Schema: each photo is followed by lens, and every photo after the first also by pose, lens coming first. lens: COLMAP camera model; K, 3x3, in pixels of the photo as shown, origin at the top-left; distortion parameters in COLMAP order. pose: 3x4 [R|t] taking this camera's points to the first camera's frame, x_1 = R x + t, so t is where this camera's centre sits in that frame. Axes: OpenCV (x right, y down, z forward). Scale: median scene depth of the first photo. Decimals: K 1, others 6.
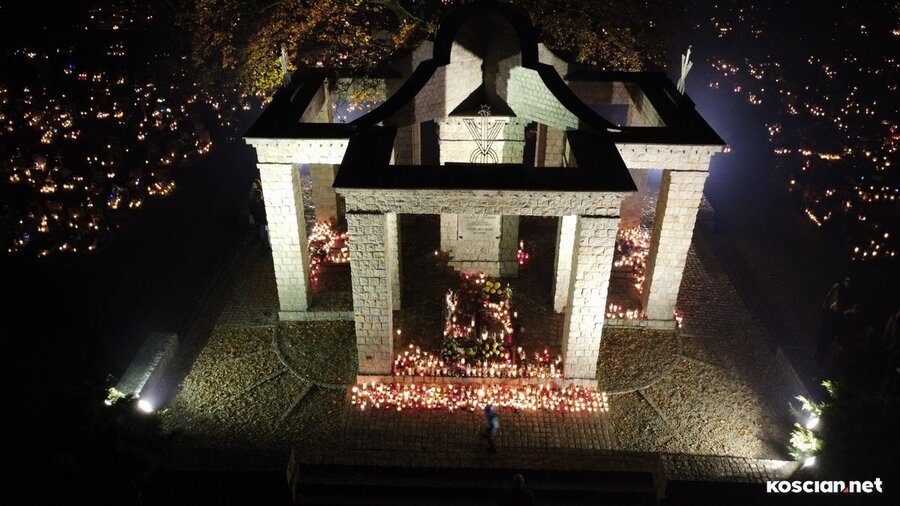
lens RADIAL K [[692.0, 0, 450.0], [0, 692.0, 253.0], [0, 0, 1]] dist [-0.007218, 0.000918]
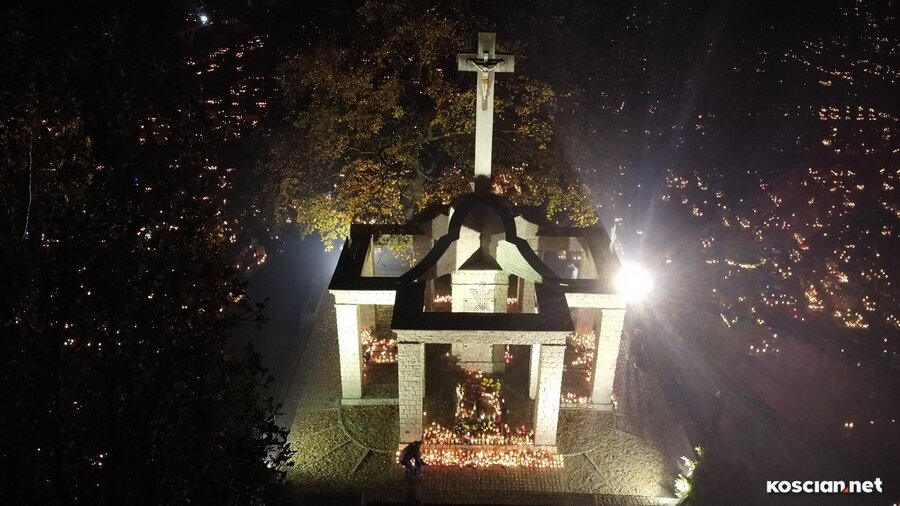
lens RADIAL K [[692.0, 0, 450.0], [0, 692.0, 253.0], [0, 0, 1]] dist [-0.007218, 0.000918]
pose [[0.999953, -0.001061, 0.009600, -0.035779], [0.001839, 0.996683, -0.081358, -0.115309], [-0.009482, 0.081372, 0.996639, -0.540585]]
